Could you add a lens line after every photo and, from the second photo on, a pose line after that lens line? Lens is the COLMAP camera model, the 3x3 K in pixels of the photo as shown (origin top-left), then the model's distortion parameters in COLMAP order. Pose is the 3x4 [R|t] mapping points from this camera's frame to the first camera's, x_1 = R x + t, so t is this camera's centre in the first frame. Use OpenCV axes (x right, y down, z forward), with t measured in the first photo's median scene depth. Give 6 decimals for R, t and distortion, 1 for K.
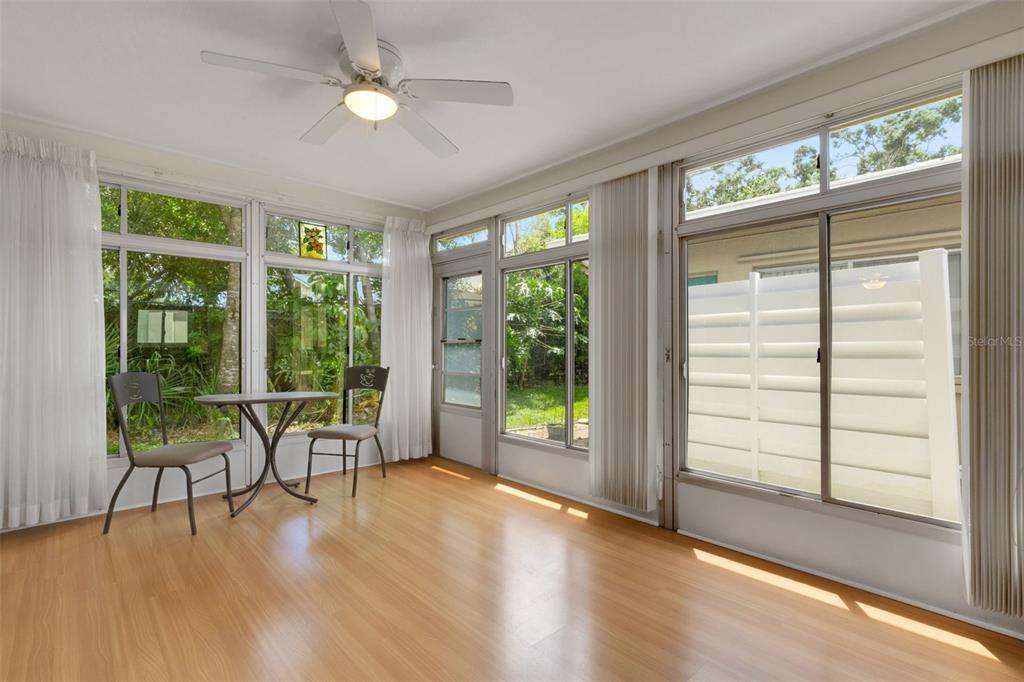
lens RADIAL K [[475.7, 0, 512.0], [0, 475.7, 341.0], [0, 0, 1]] dist [0.018468, -0.000760]
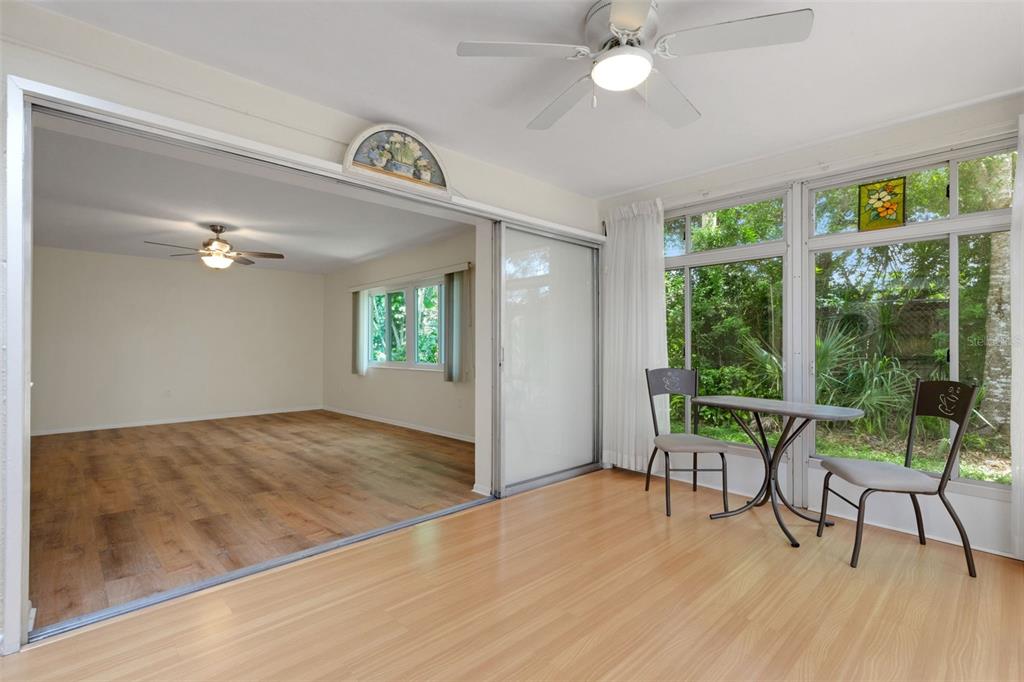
lens RADIAL K [[475.7, 0, 512.0], [0, 475.7, 341.0], [0, 0, 1]] dist [0.018468, -0.000760]
pose [[0.005645, -0.004394, -0.999974, 0.364641], [0.002263, 0.999988, -0.004381, 0.000384], [0.999982, -0.002238, 0.005654, 0.505083]]
